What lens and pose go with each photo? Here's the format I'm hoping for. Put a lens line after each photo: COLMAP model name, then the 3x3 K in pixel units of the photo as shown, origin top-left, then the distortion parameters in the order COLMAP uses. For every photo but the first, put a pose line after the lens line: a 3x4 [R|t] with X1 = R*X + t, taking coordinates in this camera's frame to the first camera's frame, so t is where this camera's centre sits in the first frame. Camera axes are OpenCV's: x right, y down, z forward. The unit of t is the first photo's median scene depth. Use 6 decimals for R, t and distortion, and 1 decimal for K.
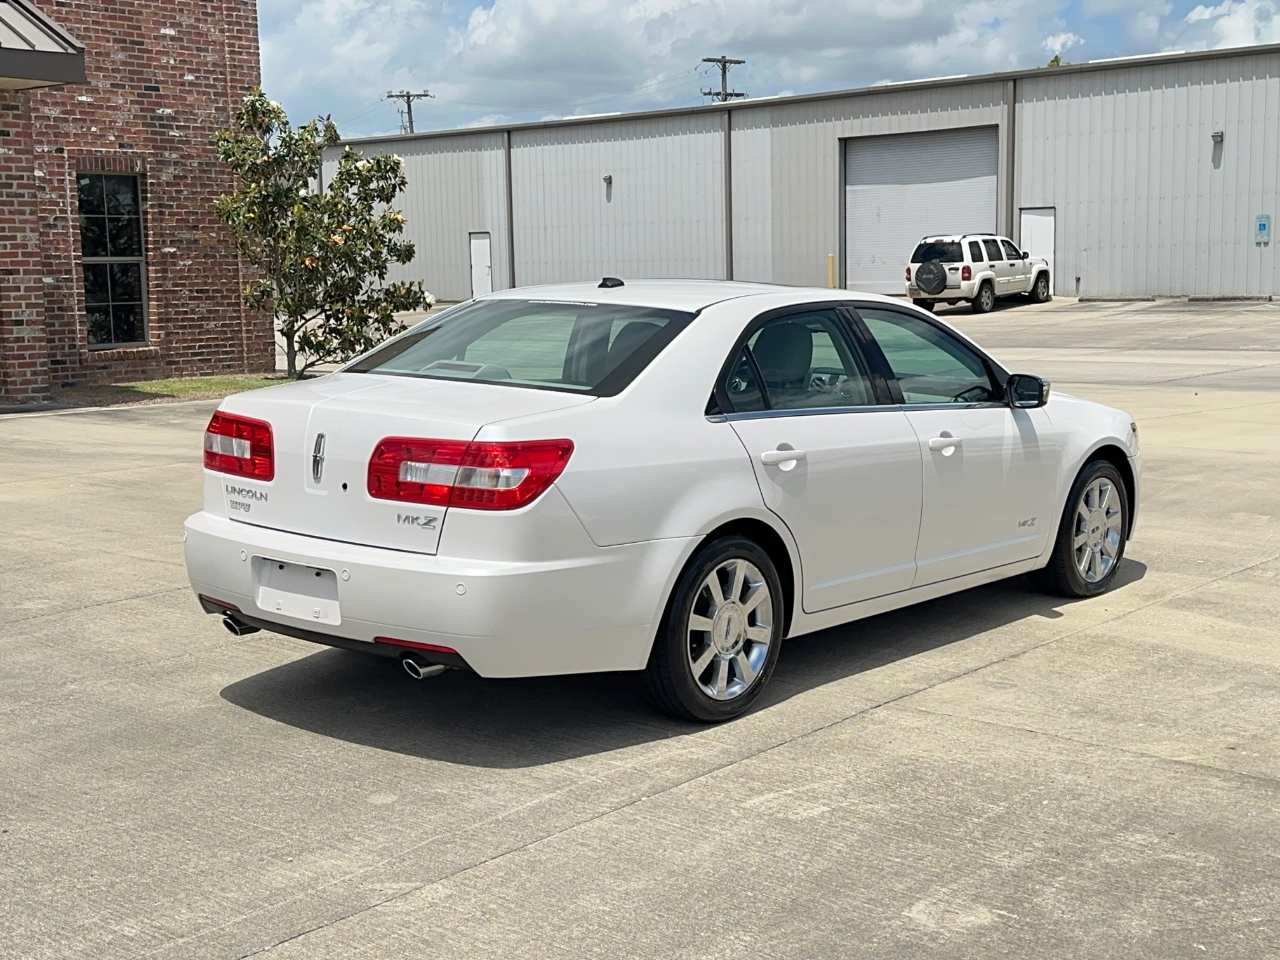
lens RADIAL K [[1778.5, 0, 638.5], [0, 1778.5, 477.9], [0, 0, 1]] dist [0.119488, 0.000000]
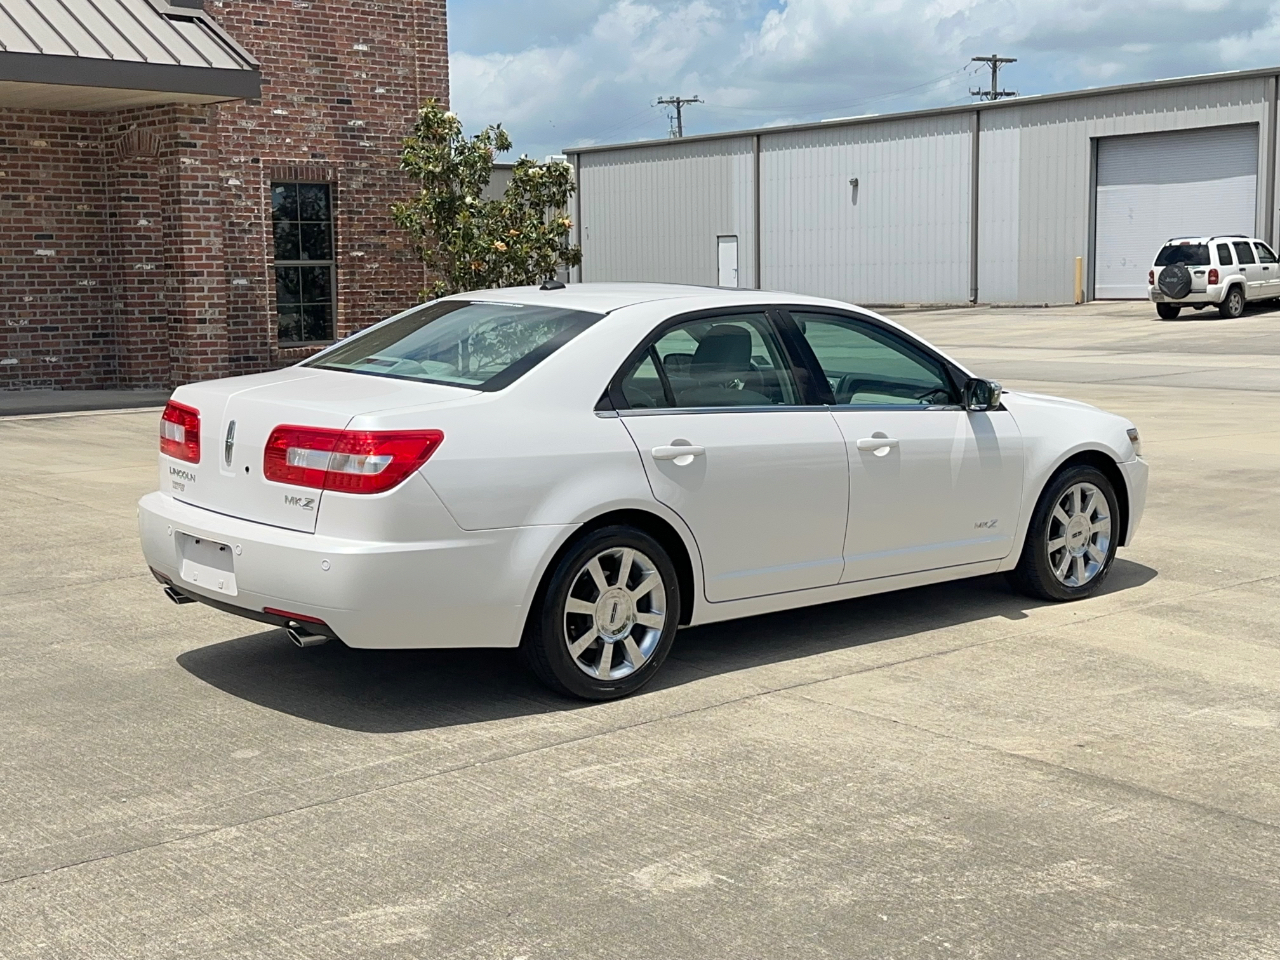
lens RADIAL K [[1778.5, 0, 637.5], [0, 1778.5, 480.7], [0, 0, 1]] dist [0.119488, 0.000000]
pose [[0.986983, 0.023231, -0.159141, 0.218501], [-0.023250, 0.999728, 0.001742, 0.003645], [0.159138, 0.001981, 0.987254, -0.039736]]
